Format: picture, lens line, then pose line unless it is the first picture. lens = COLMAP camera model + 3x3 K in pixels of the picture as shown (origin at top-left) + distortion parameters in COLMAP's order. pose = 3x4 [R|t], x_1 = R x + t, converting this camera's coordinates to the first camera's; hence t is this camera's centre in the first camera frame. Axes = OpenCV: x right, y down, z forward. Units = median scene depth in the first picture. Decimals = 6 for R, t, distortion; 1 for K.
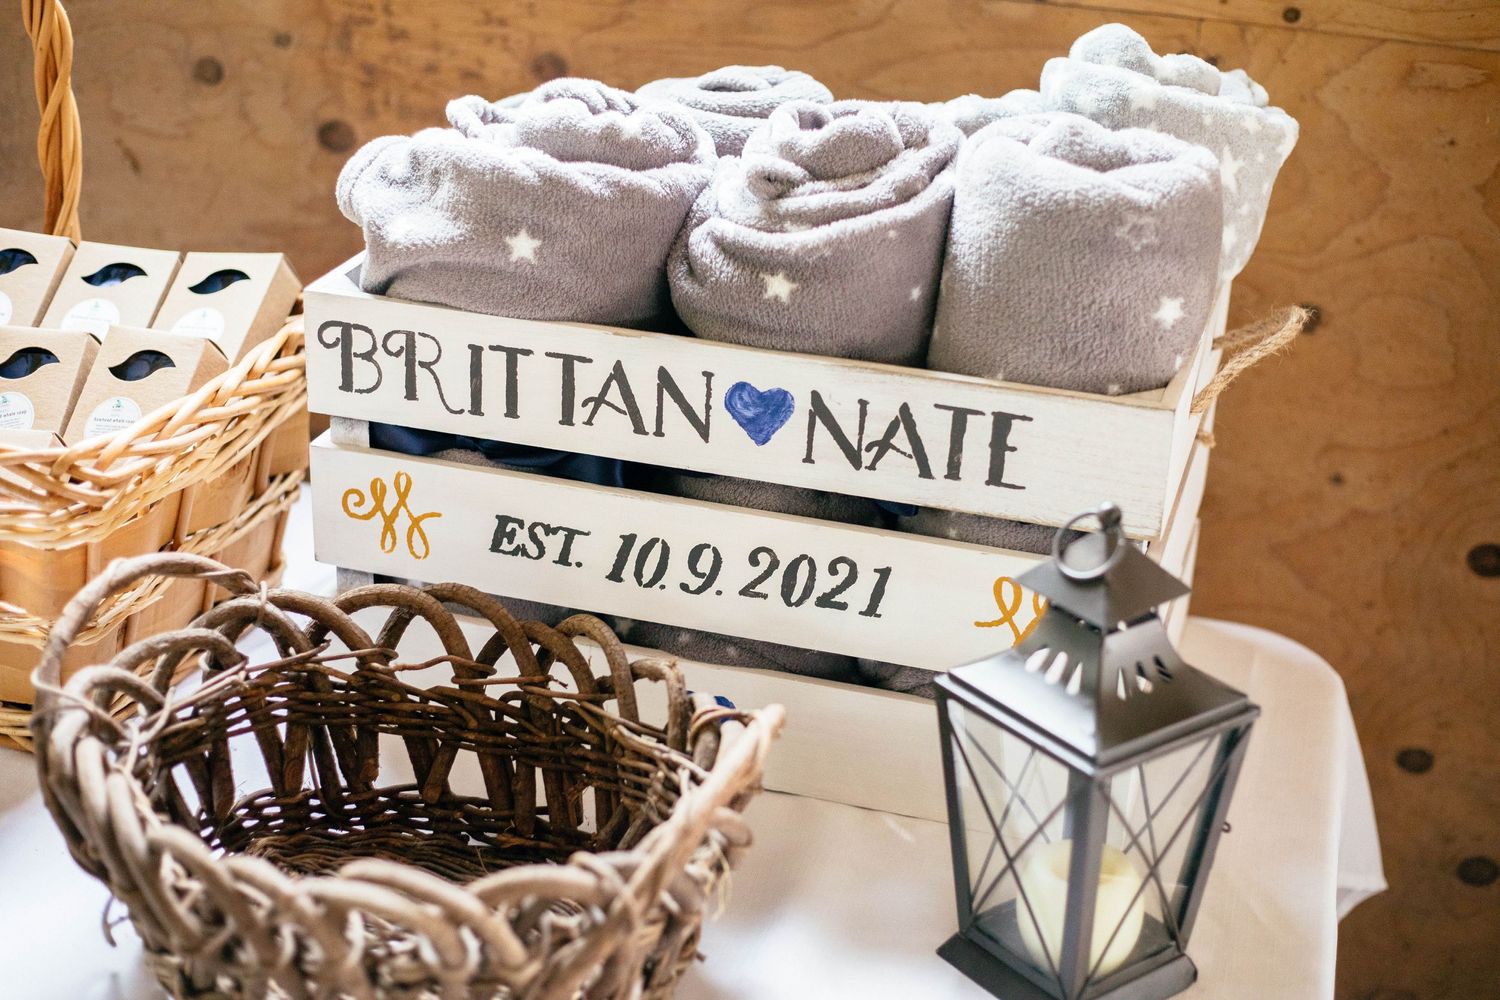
lens RADIAL K [[2221.7, 0, 750.0], [0, 2221.7, 500.0], [0, 0, 1]] dist [-0.114782, -0.061050]
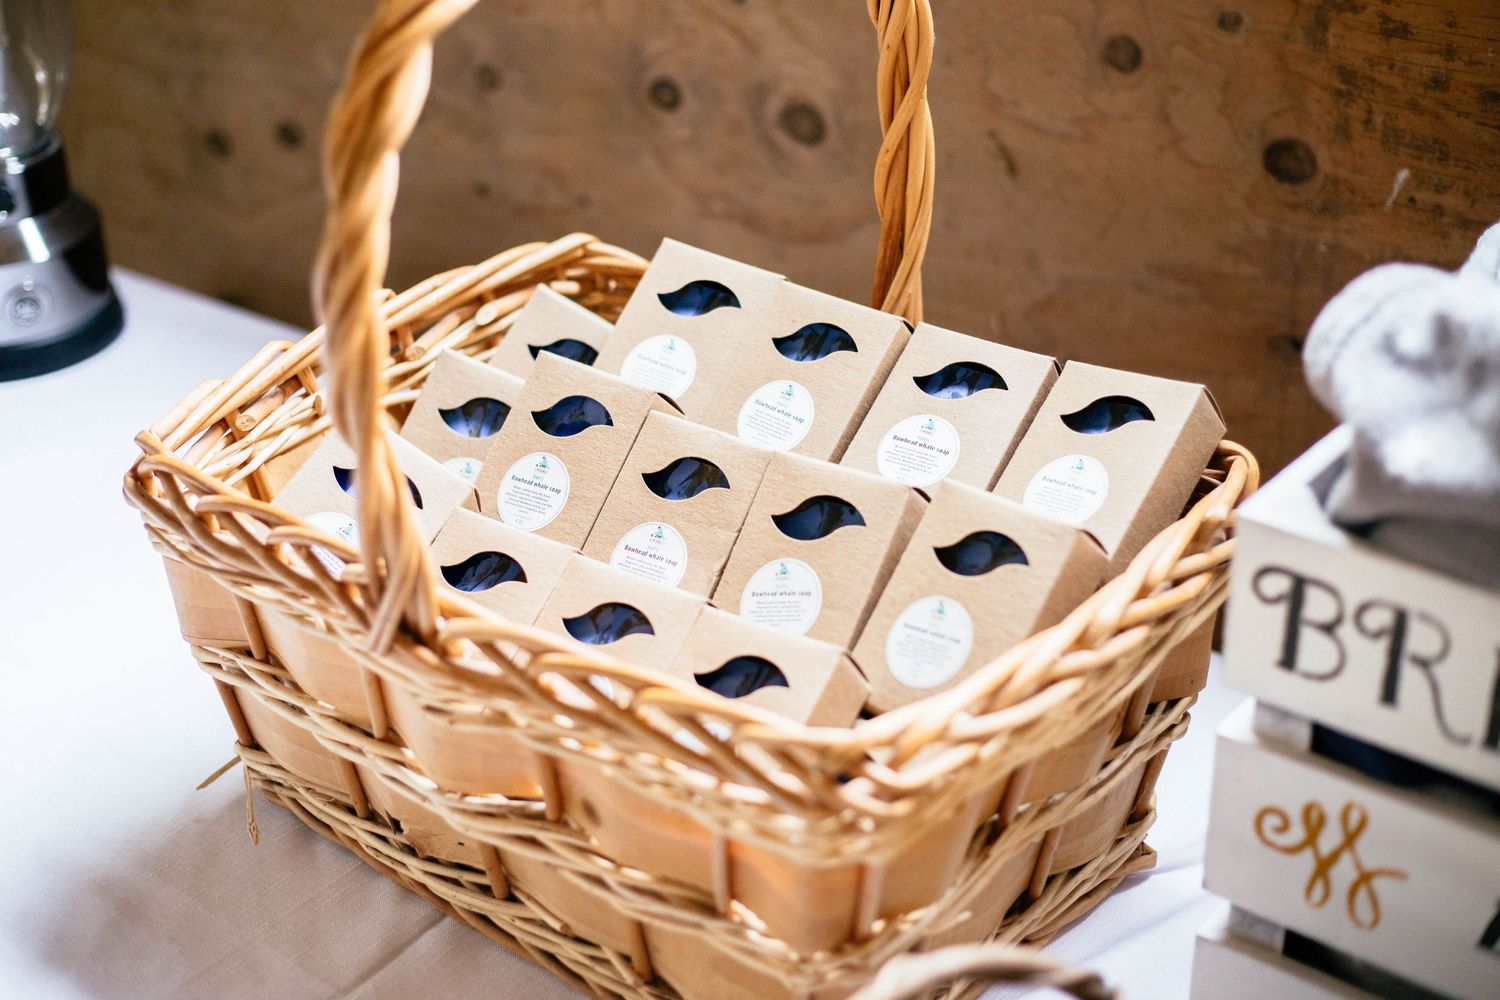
lens RADIAL K [[2221.7, 0, 750.0], [0, 2221.7, 500.0], [0, 0, 1]] dist [-0.114782, -0.061050]
pose [[0.922206, 0.129876, -0.364237, -0.088678], [-0.100253, 0.990007, 0.099178, -0.129070], [0.373478, -0.054947, 0.926010, 0.318184]]
